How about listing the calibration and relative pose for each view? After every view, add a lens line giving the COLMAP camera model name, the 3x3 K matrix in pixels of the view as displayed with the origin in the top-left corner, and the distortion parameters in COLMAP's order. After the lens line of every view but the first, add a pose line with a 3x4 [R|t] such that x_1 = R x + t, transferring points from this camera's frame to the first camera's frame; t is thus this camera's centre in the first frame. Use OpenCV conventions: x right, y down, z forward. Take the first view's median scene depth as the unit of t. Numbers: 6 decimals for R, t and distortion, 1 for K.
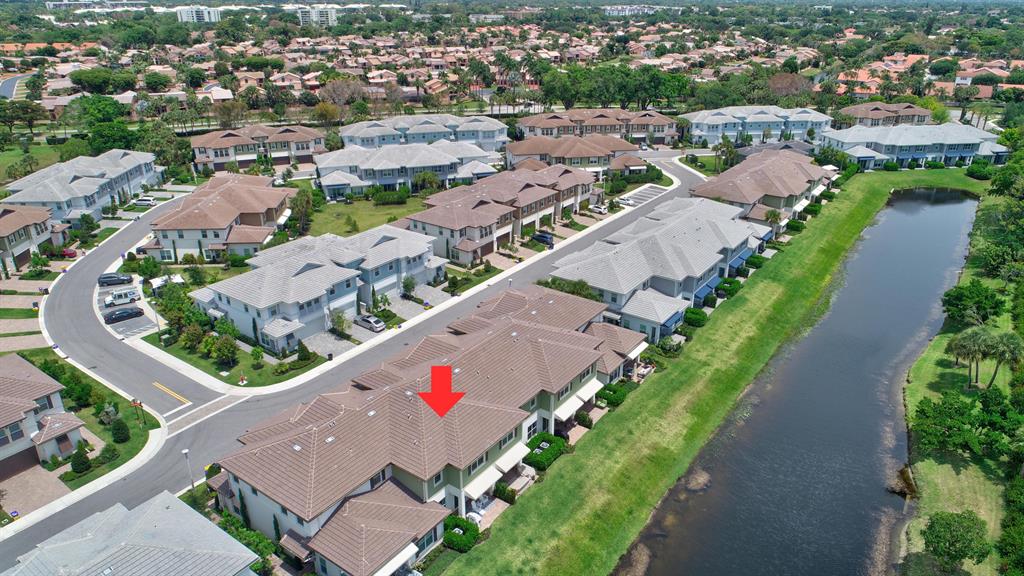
lens RADIAL K [[692.2, 0, 511.3], [0, 692.2, 290.4], [0, 0, 1]] dist [0.001318, -0.003257]
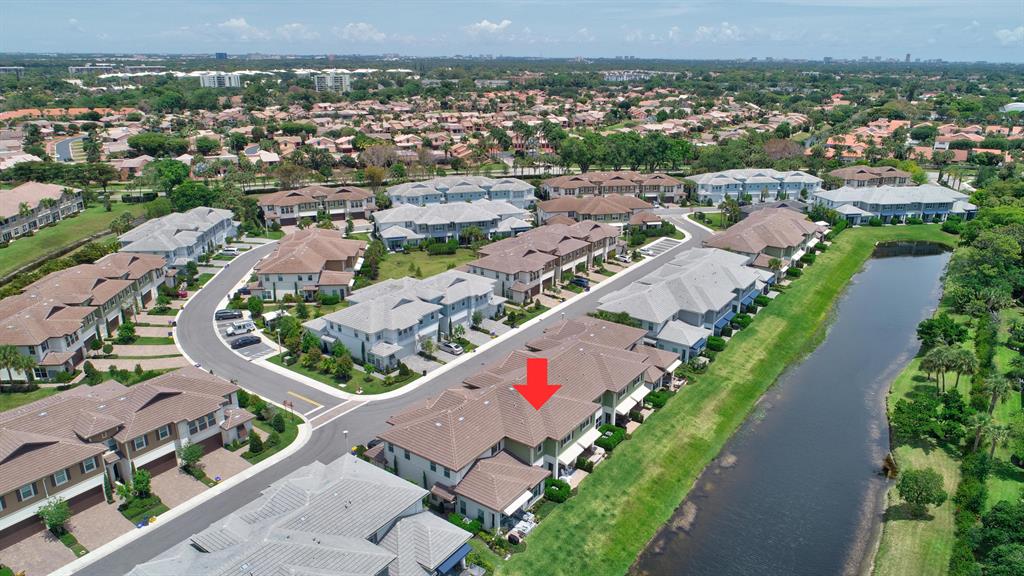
lens RADIAL K [[692.2, 0, 512.3], [0, 692.2, 285.7], [0, 0, 1]] dist [0.001318, -0.003257]
pose [[0.999988, 0.000676, 0.004758, -0.075136], [-0.000261, 0.996249, -0.086529, 0.032280], [-0.004798, 0.086526, 0.996238, -0.169981]]
